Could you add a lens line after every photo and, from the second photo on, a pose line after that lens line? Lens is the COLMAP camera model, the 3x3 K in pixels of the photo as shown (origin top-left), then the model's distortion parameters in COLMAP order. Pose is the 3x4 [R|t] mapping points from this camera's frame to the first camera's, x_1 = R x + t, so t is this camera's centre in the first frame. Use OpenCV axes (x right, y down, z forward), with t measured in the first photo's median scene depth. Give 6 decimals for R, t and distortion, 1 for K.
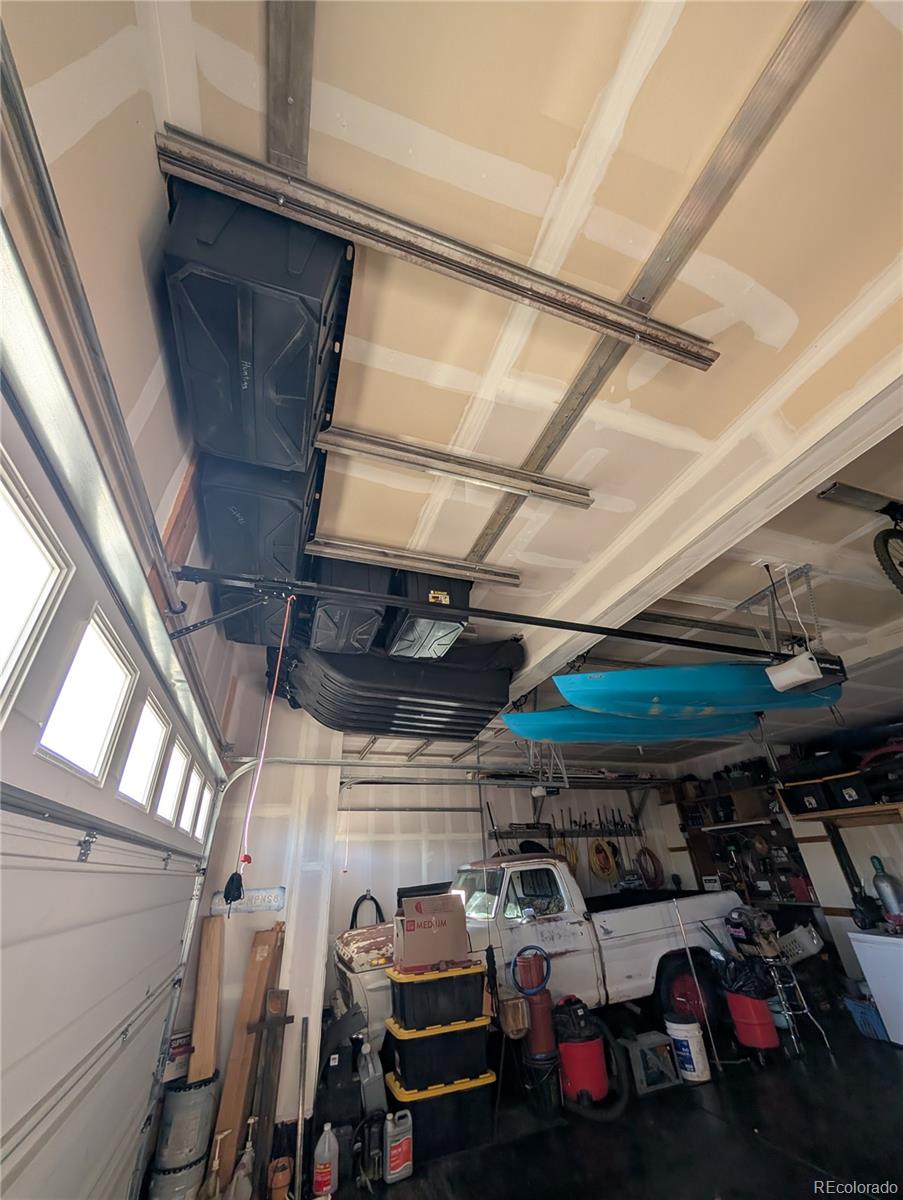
lens RADIAL K [[451.8, 0, 446.0], [0, 451.8, 601.2], [0, 0, 1]] dist [-0.000865, 0.000350]
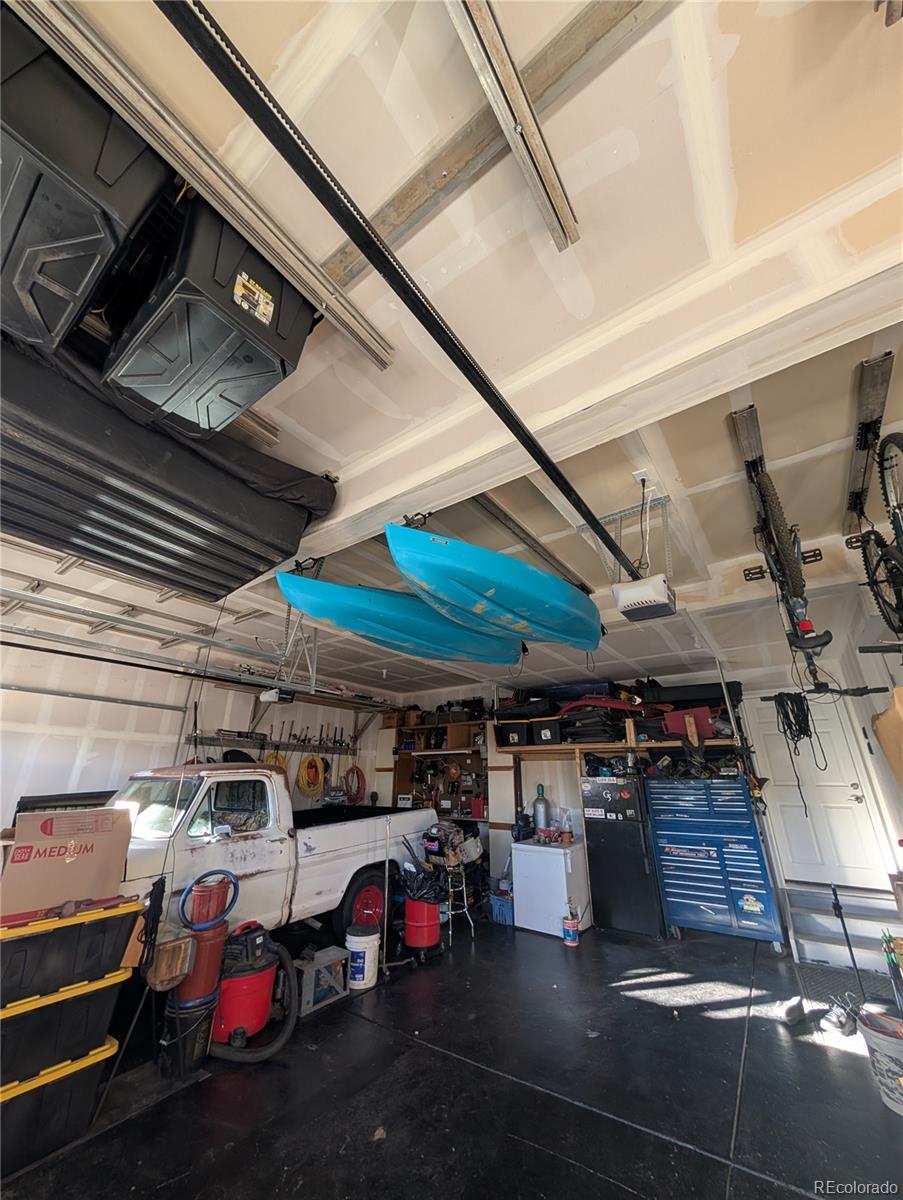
lens RADIAL K [[451.8, 0, 446.0], [0, 451.8, 601.2], [0, 0, 1]] dist [-0.000865, 0.000350]
pose [[0.817882, 0.253057, 0.516751, -0.008661], [-0.326861, 0.943452, 0.055321, 0.132015], [-0.473531, -0.214152, 0.854346, 0.213132]]
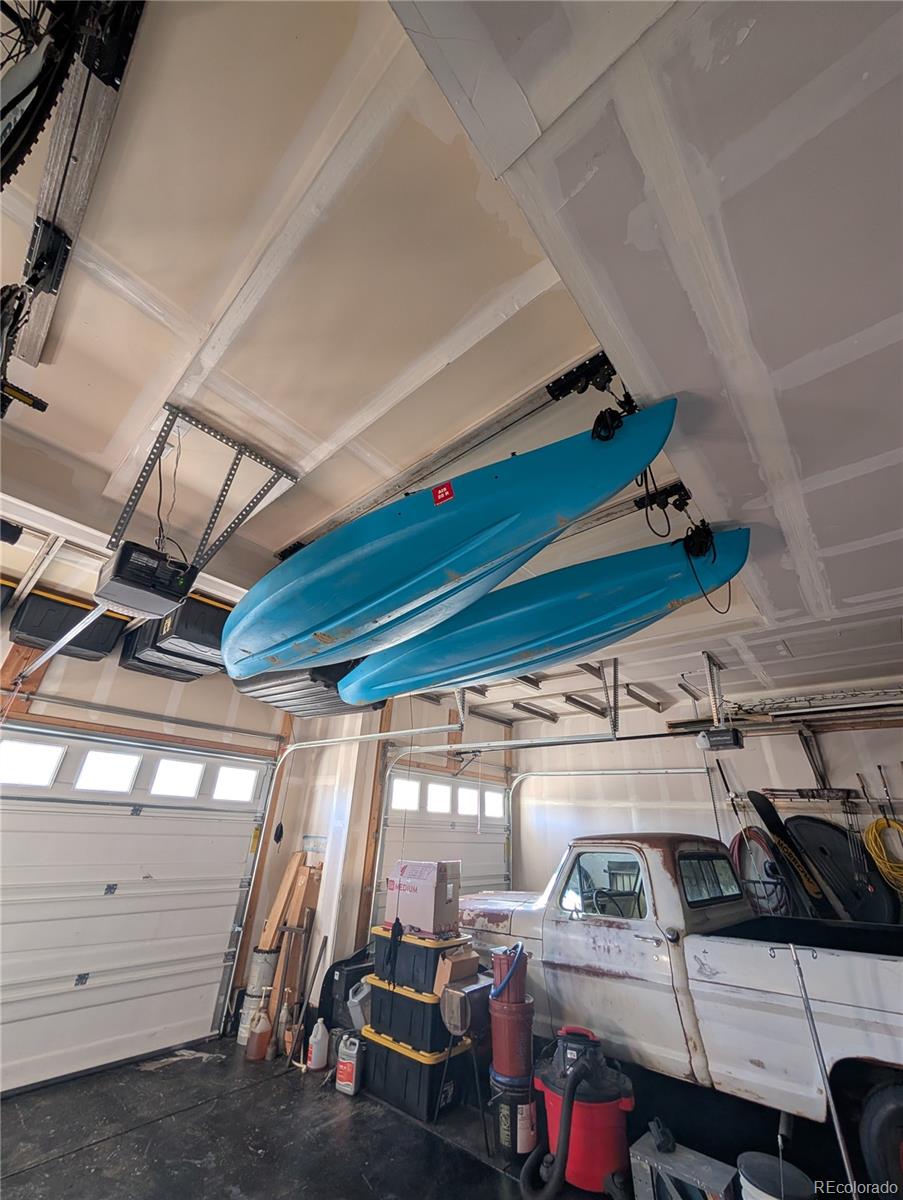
lens RADIAL K [[451.8, 0, 446.0], [0, 451.8, 601.2], [0, 0, 1]] dist [-0.000865, 0.000350]
pose [[0.489254, -0.330307, -0.807173, 0.829198], [0.387126, 0.911583, -0.138384, 0.243705], [0.781514, -0.244773, 0.573866, 0.515822]]
